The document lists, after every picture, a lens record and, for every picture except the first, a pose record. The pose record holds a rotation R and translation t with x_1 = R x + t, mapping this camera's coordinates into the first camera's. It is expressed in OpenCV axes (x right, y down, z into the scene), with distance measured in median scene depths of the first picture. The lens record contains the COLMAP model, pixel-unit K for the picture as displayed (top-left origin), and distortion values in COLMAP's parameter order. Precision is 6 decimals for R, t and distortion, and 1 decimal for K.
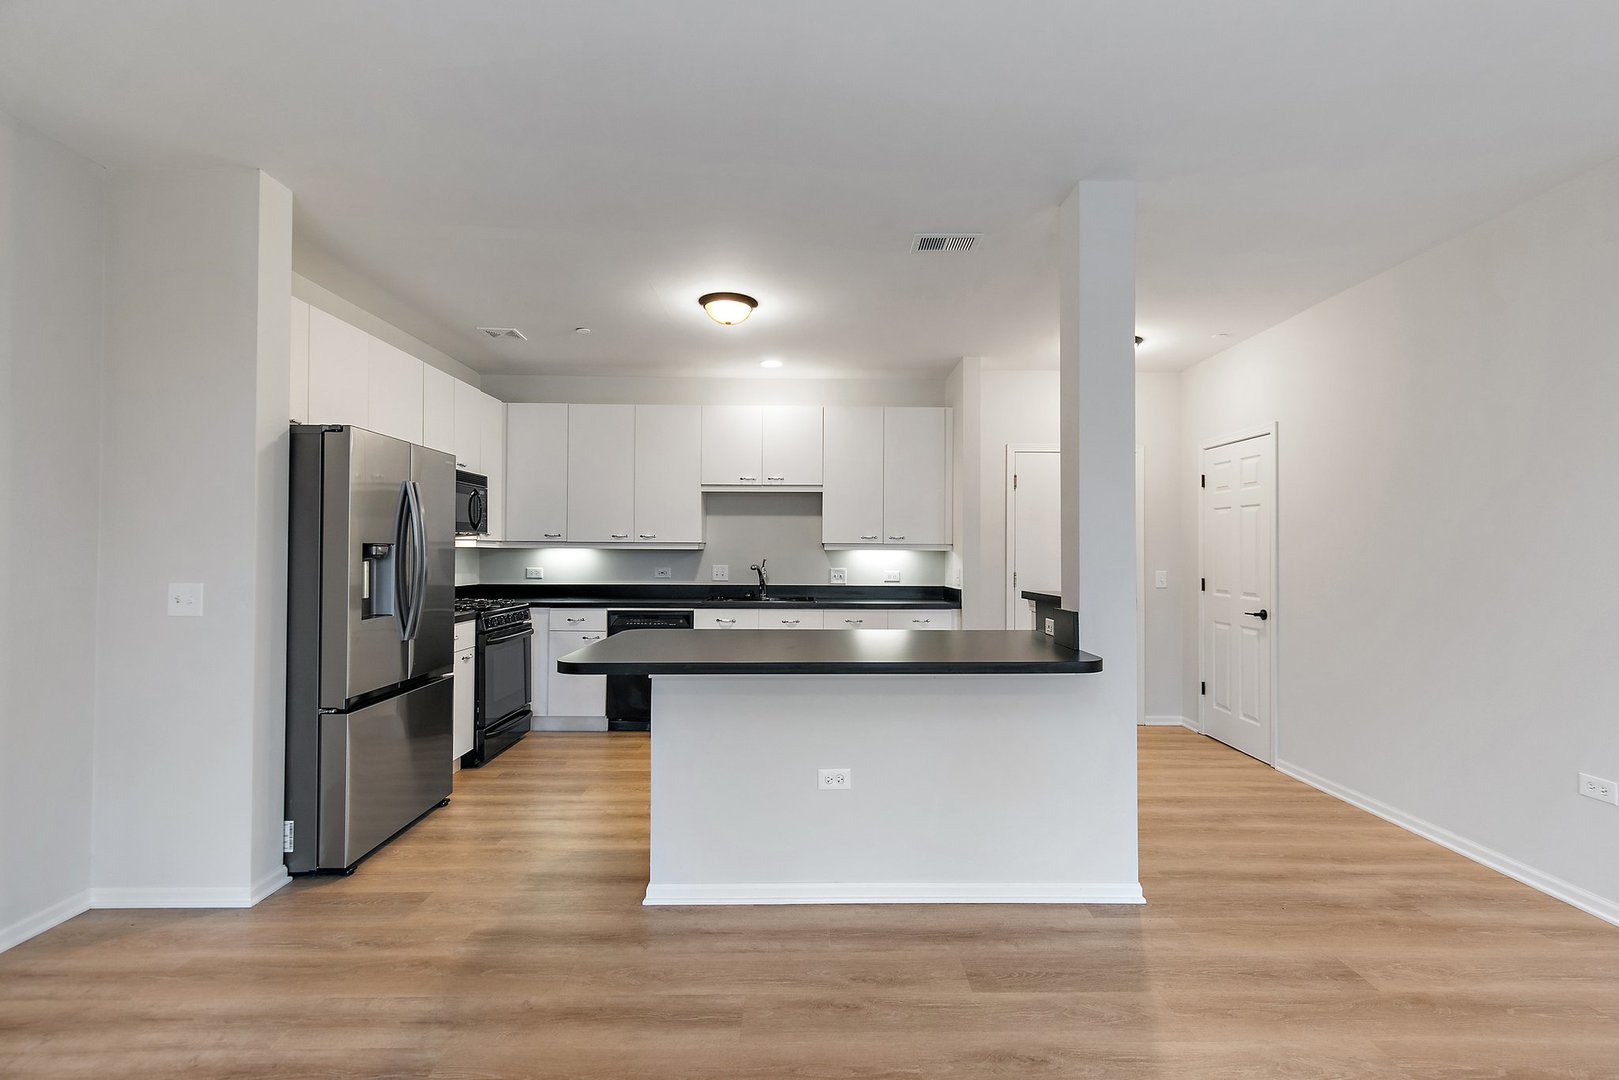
lens RADIAL K [[738.5, 0, 822.8], [0, 738.5, 538.6], [0, 0, 1]] dist [0.007538, -0.001484]
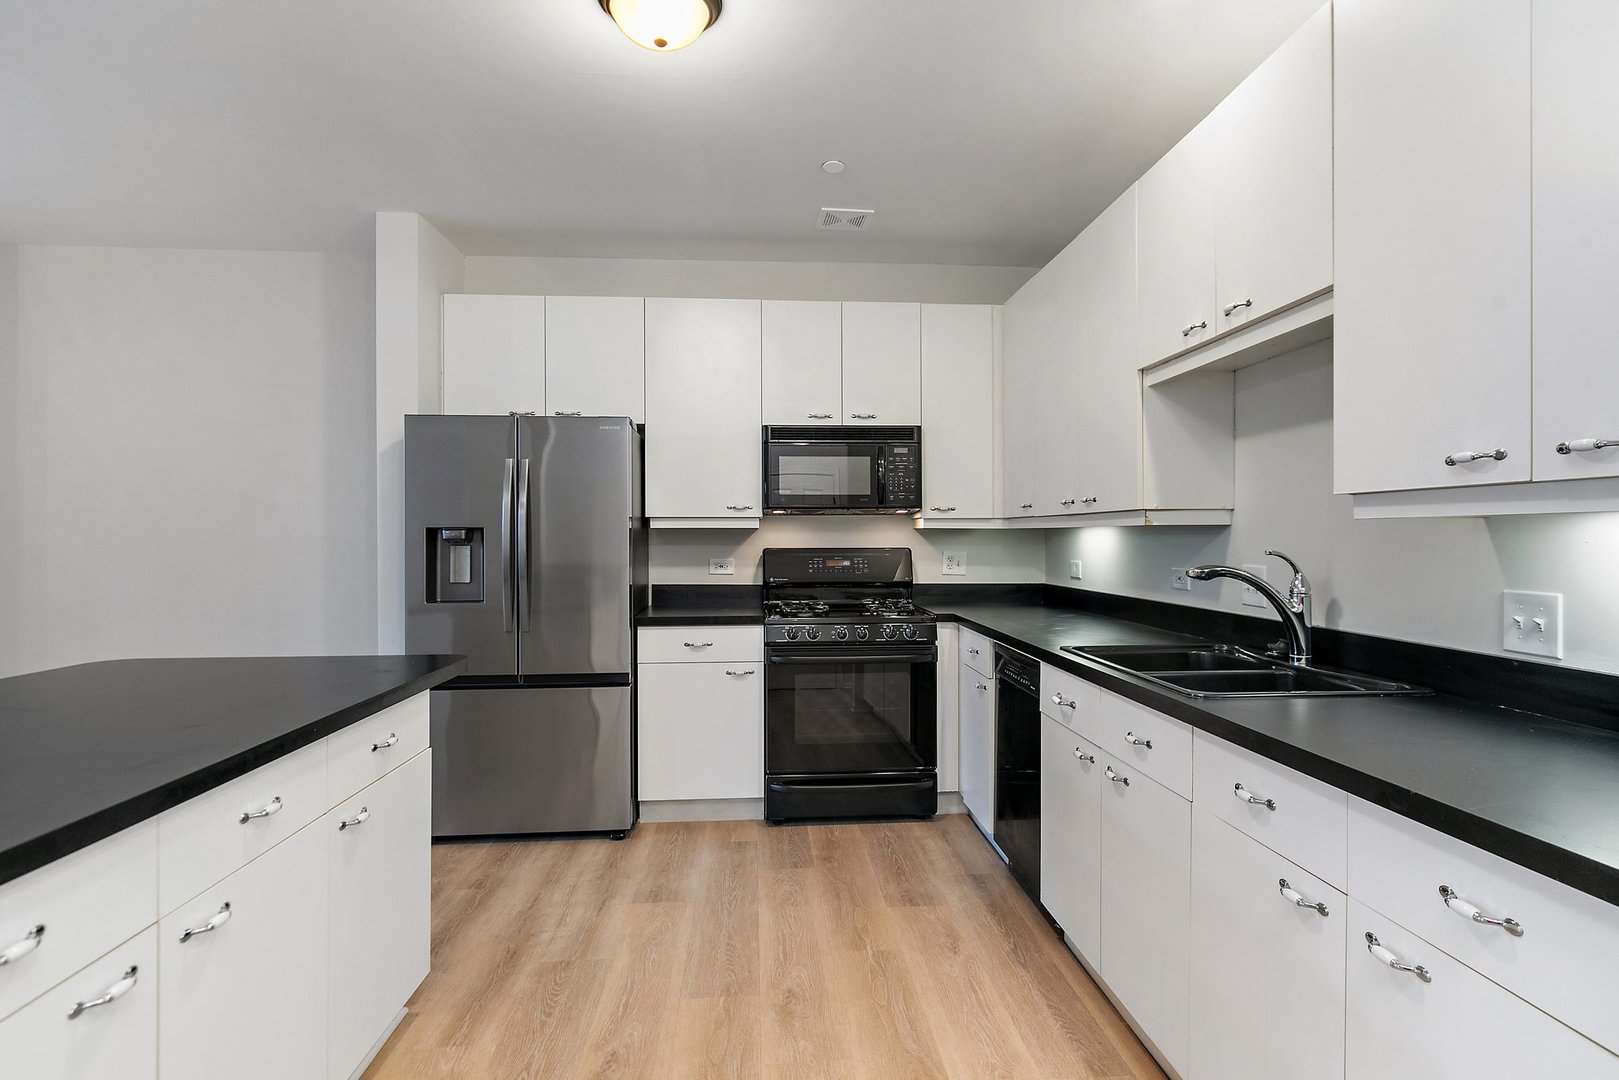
lens RADIAL K [[908.5, 0, 807.7], [0, 908.5, 537.1], [0, 0, 1]] dist [0.052805, 0.000513]
pose [[0.027872, -0.002579, -0.999608, 0.432638], [0.023758, 0.999716, -0.001916, 0.022057], [0.999329, -0.023695, 0.027926, 0.991425]]
